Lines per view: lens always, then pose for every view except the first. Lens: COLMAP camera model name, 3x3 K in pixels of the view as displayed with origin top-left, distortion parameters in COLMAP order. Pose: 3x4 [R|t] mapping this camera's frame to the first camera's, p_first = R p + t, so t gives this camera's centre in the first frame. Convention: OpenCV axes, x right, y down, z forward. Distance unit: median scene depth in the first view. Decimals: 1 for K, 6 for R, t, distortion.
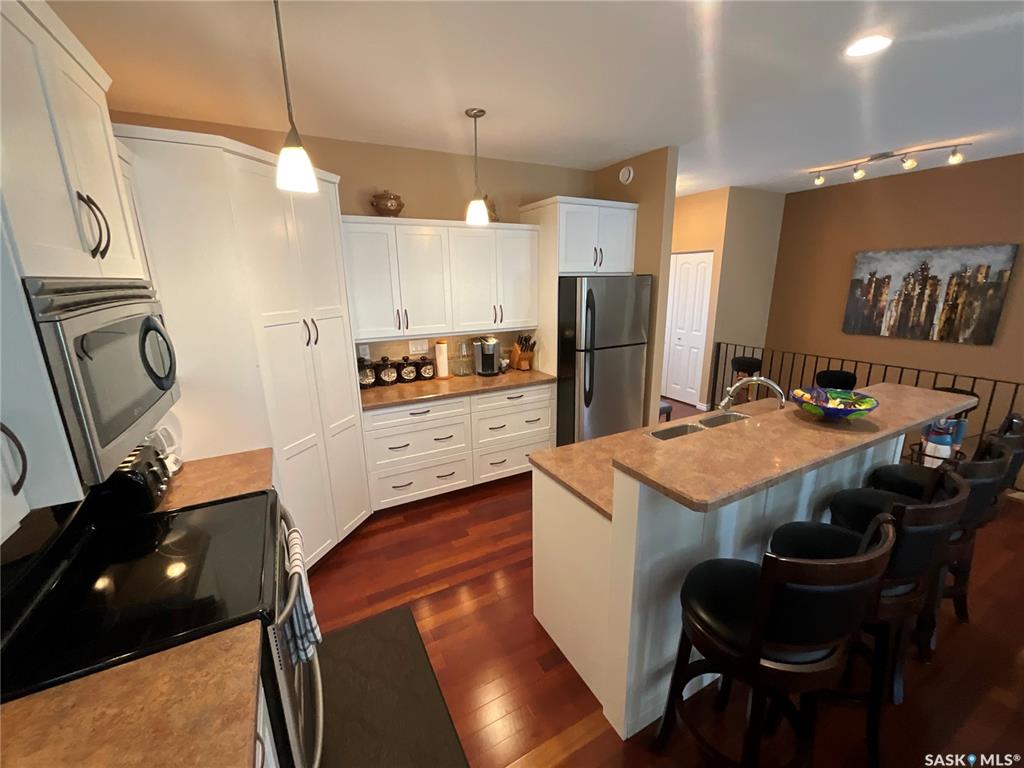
lens RADIAL K [[416.6, 0, 513.9], [0, 416.6, 385.1], [0, 0, 1]] dist [0.001548, 0.000287]
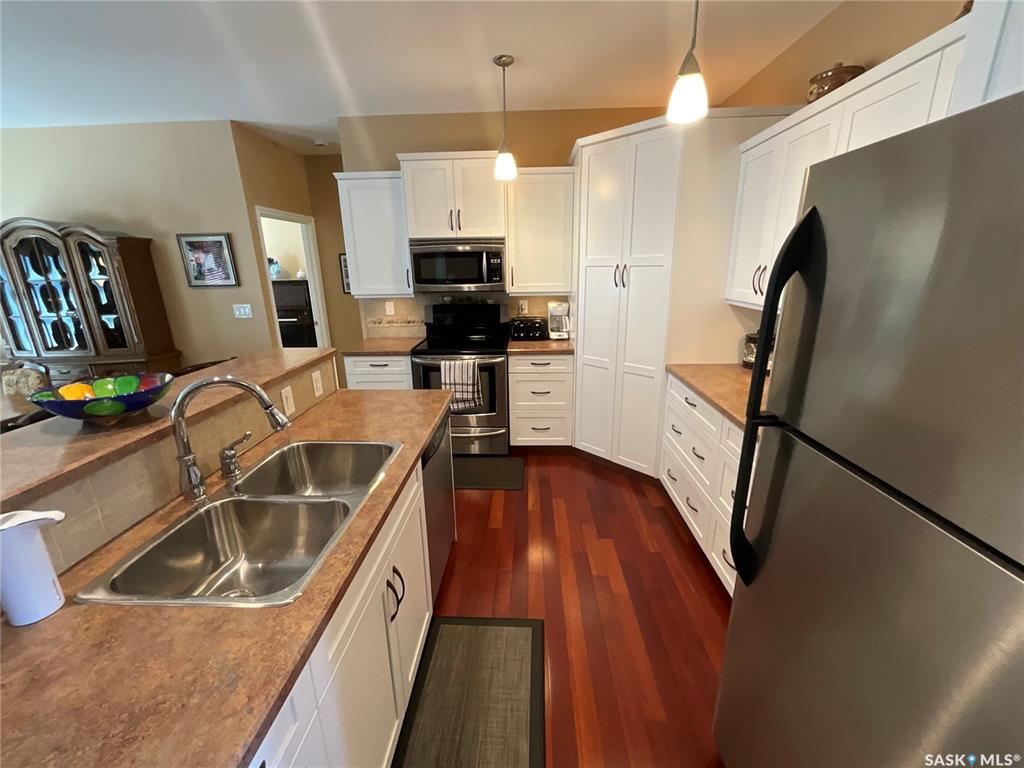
lens RADIAL K [[416.6, 0, 513.9], [0, 416.6, 385.1], [0, 0, 1]] dist [0.001548, 0.000287]
pose [[-0.508533, 0.261132, -0.820490, 0.481805], [-0.191591, 0.894698, 0.403496, -0.180342], [0.839456, 0.362390, -0.404953, 0.896661]]
